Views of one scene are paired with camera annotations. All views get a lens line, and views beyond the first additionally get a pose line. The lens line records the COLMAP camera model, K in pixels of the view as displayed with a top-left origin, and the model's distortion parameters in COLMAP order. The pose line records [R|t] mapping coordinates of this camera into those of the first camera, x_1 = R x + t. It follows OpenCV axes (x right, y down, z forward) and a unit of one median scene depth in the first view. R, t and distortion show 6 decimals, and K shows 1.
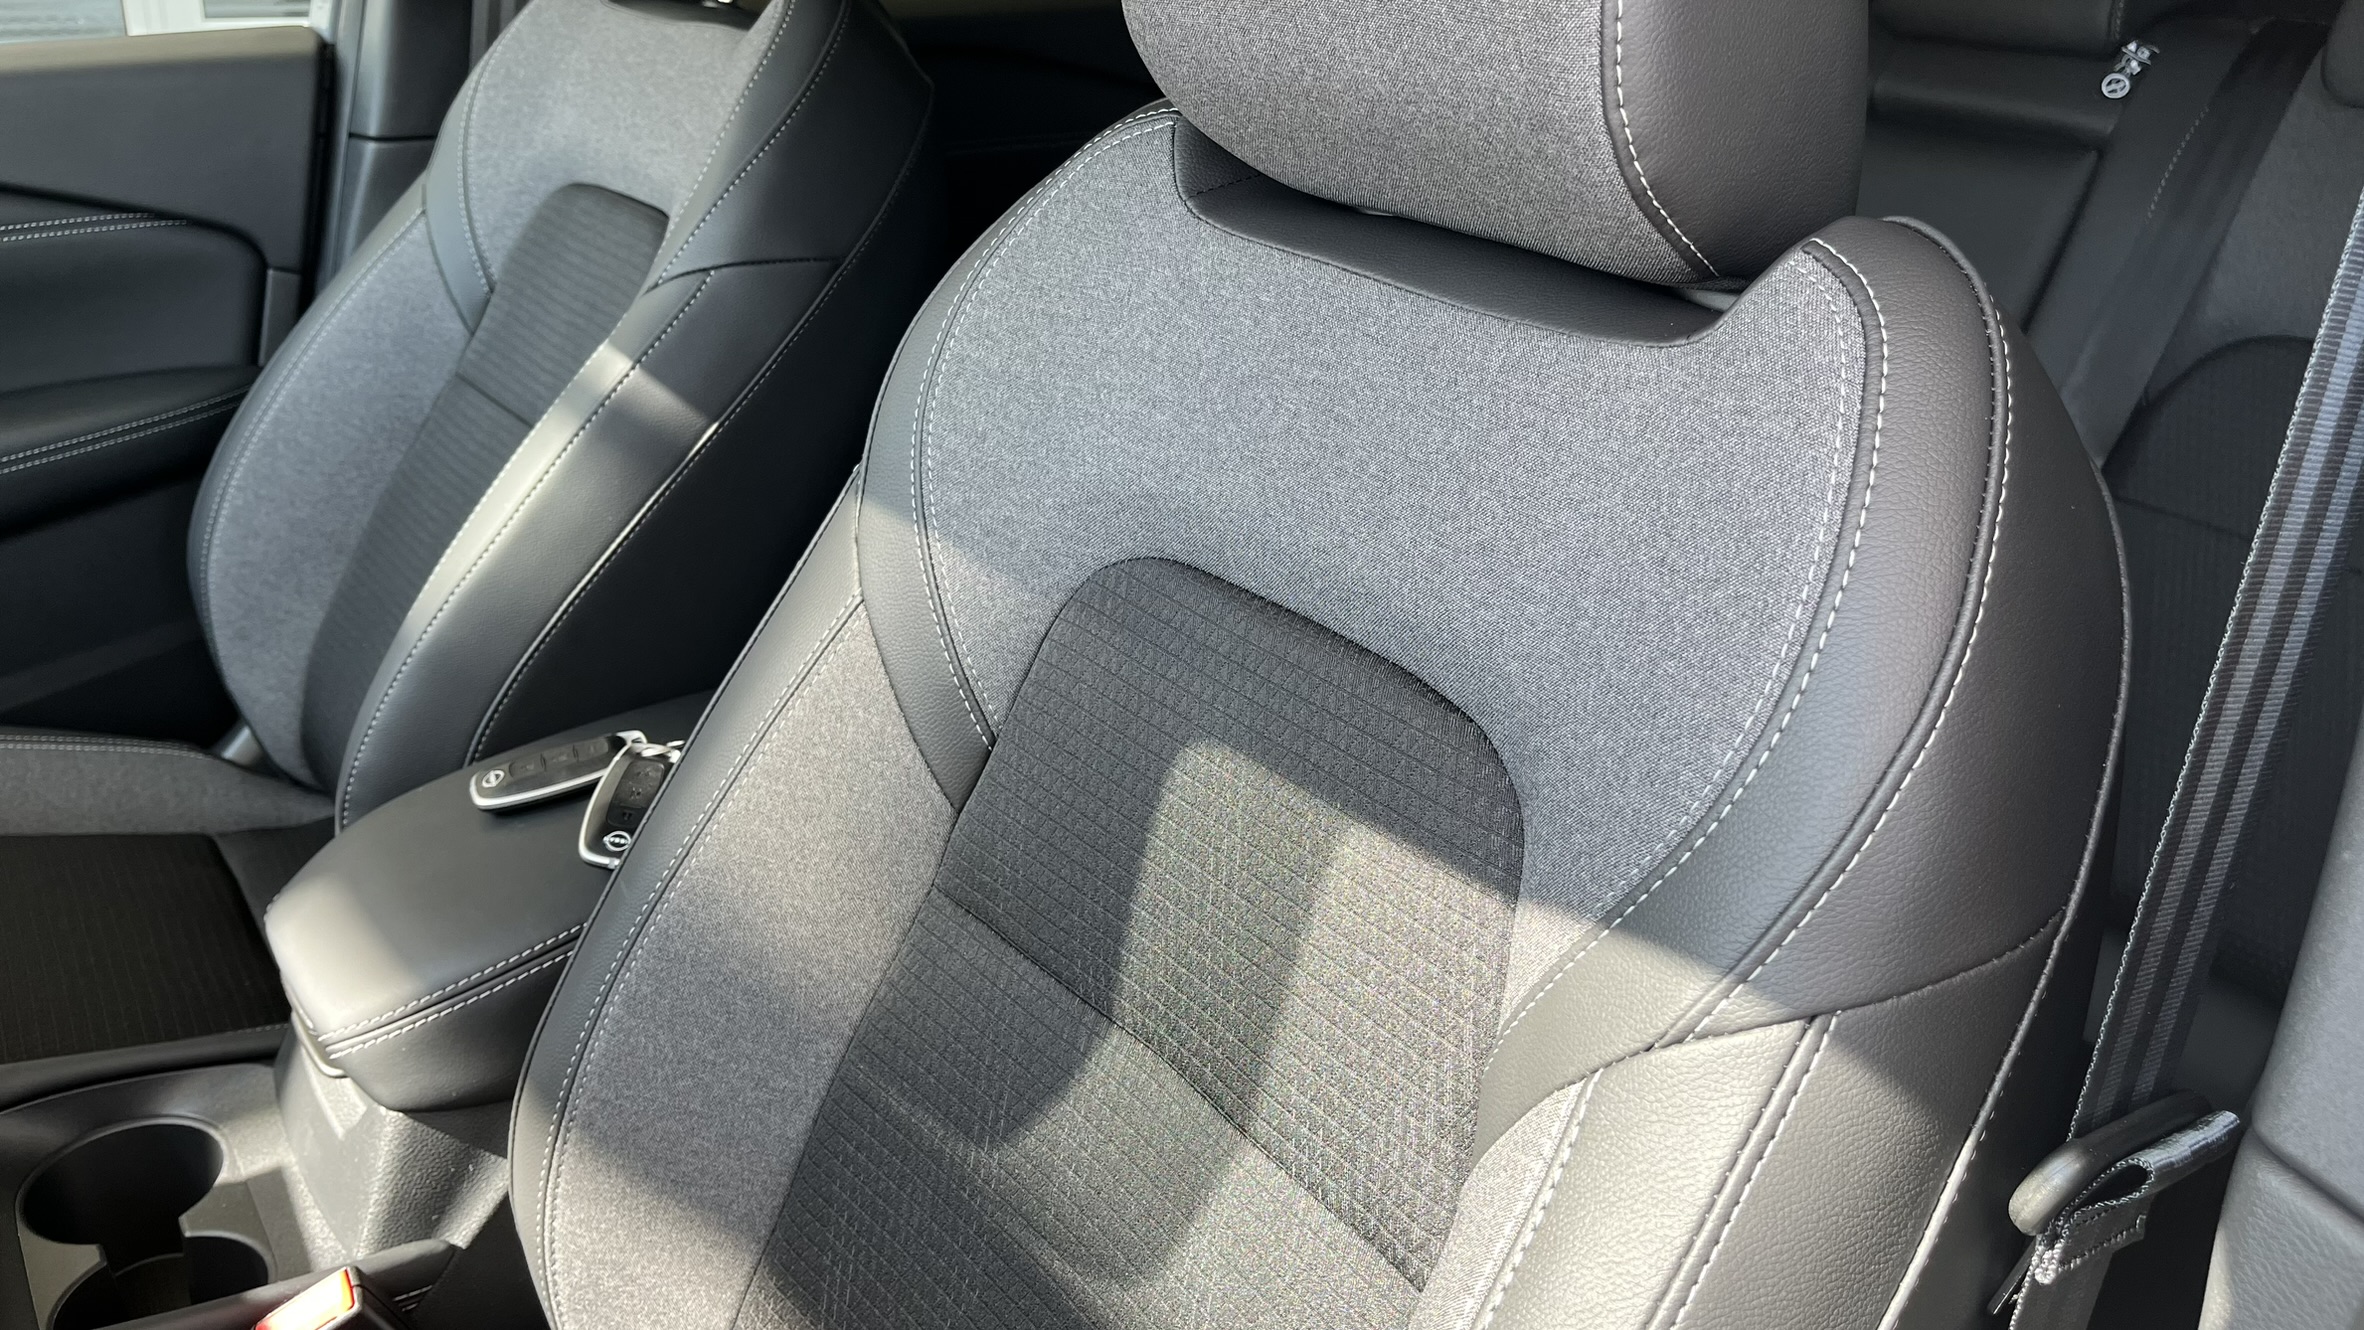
lens RADIAL K [[1769.4, 0, 1182.0], [0, 1769.4, 665.0], [0, 0, 1]] dist [-0.000674, -0.001464]
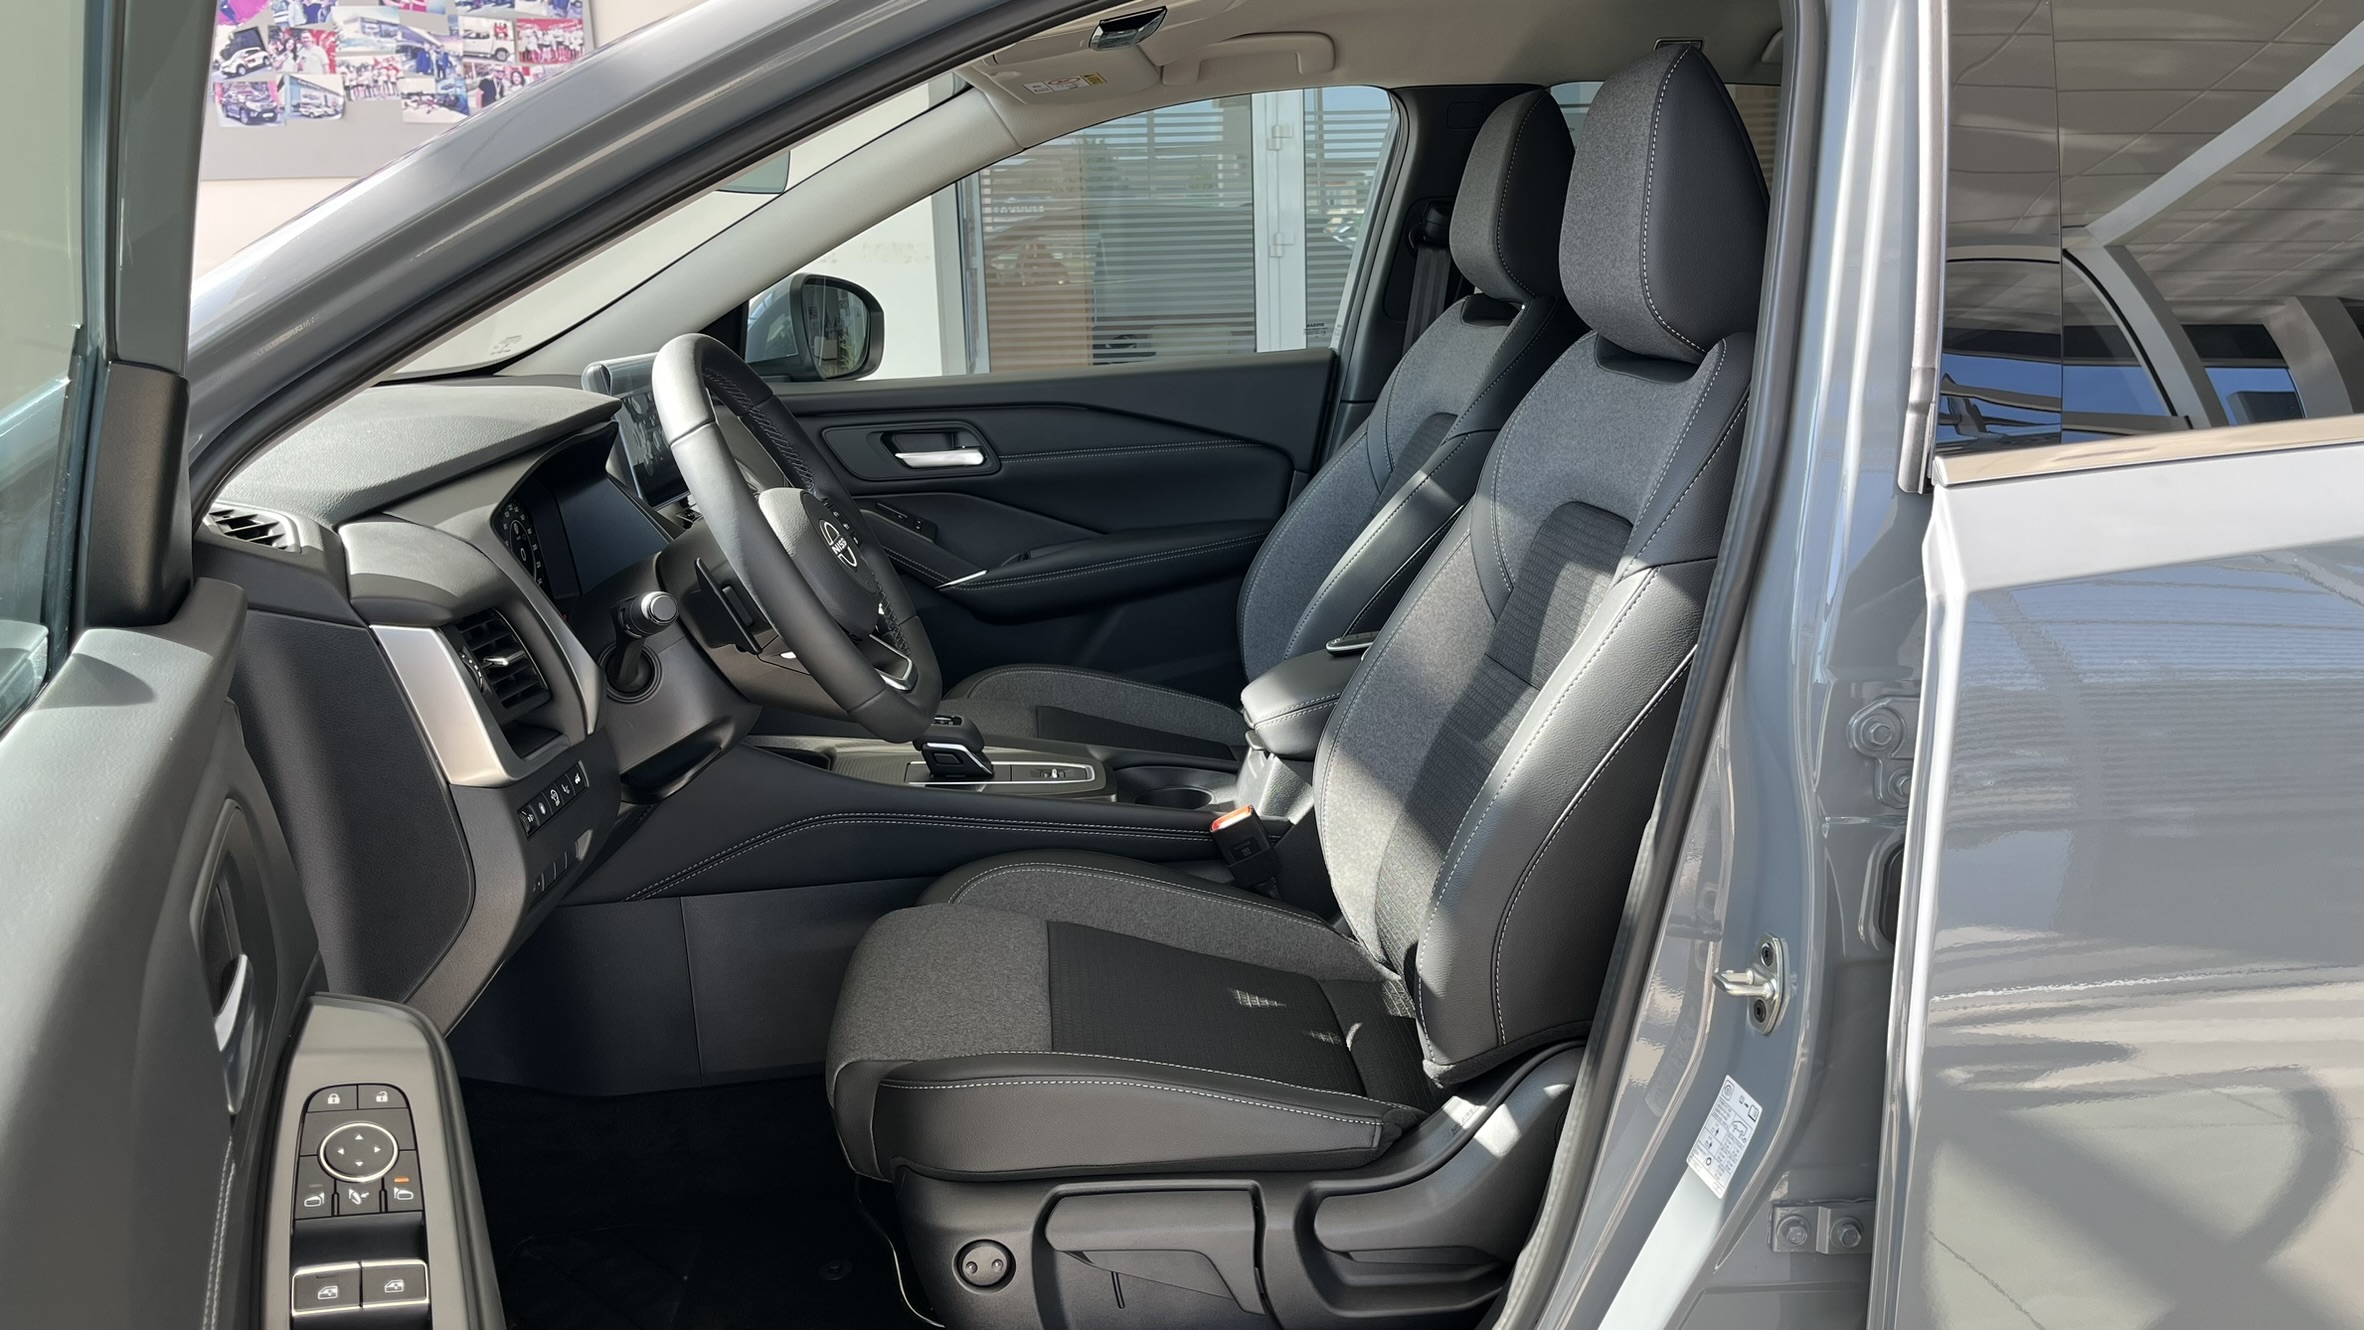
lens RADIAL K [[1769.4, 0, 1182.0], [0, 1769.4, 665.0], [0, 0, 1]] dist [-0.000674, -0.001464]
pose [[0.842611, 0.035485, -0.537353, 0.713427], [-0.142010, 0.977149, -0.158155, 0.519939], [0.519462, 0.209573, 0.828395, -1.046440]]
